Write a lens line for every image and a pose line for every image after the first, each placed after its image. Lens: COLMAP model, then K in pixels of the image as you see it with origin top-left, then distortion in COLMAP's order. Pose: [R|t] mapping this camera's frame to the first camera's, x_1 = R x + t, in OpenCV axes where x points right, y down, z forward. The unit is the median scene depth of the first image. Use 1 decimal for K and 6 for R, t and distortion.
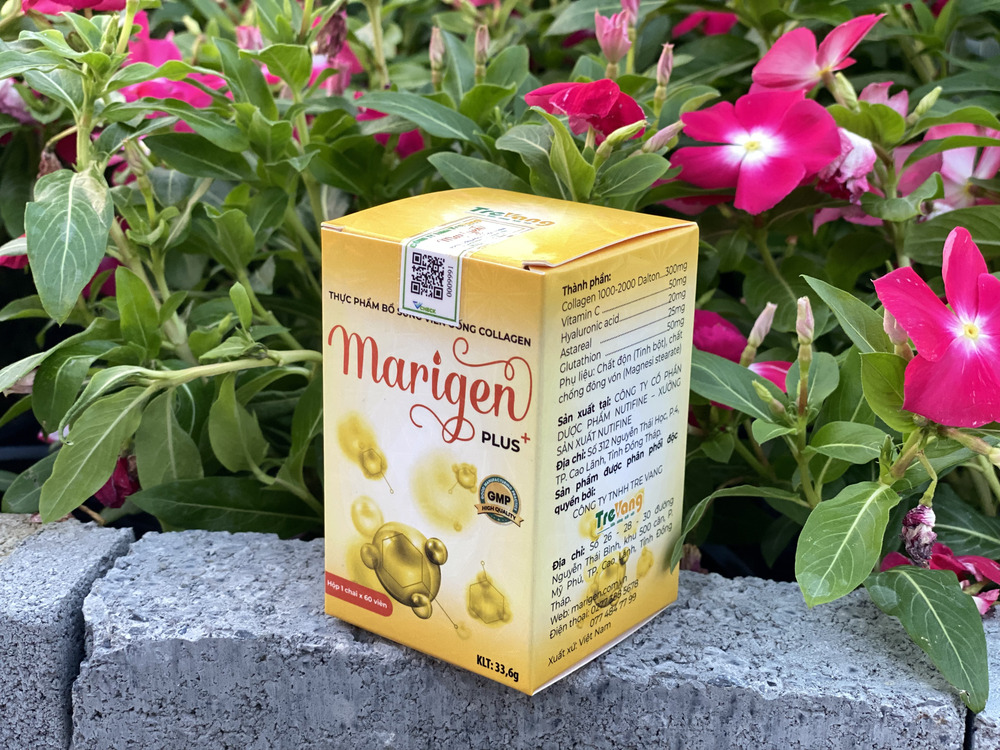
lens RADIAL K [[1535.2, 0, 500.0], [0, 1535.2, 375.0], [0, 0, 1]] dist [0.067004, -0.292995]
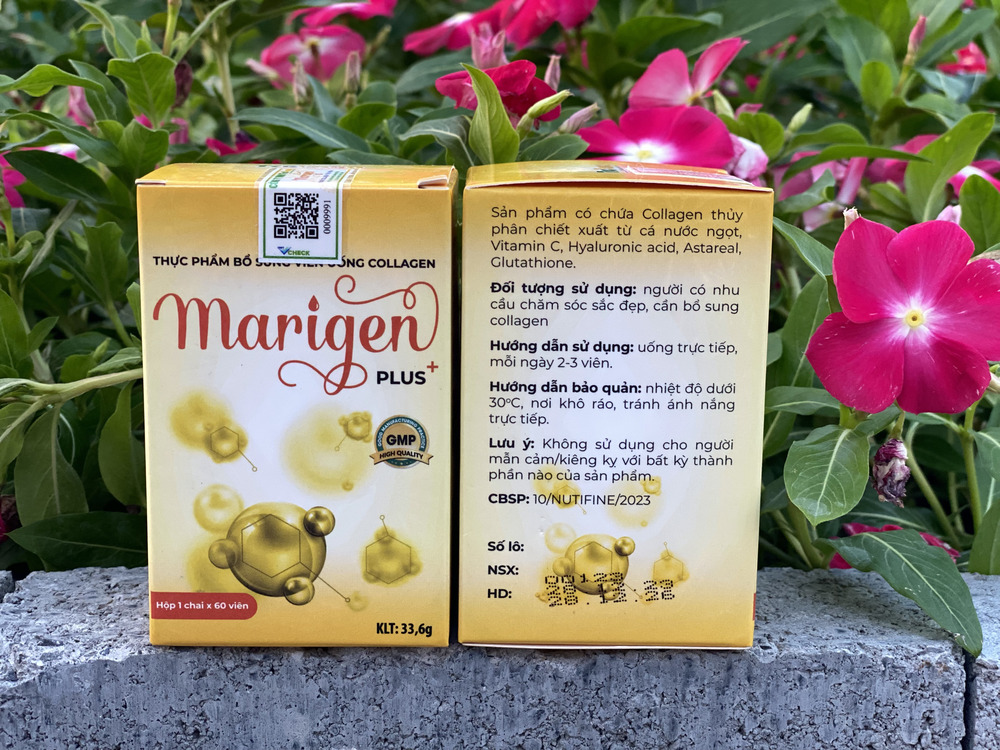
lens RADIAL K [[1535.2, 0, 500.0], [0, 1535.2, 375.0], [0, 0, 1]] dist [0.067004, -0.292995]
pose [[0.980957, -0.038762, 0.190318, -0.146567], [0.064533, 0.989261, -0.131145, 0.139982], [-0.183191, 0.140929, 0.972923, 0.085339]]
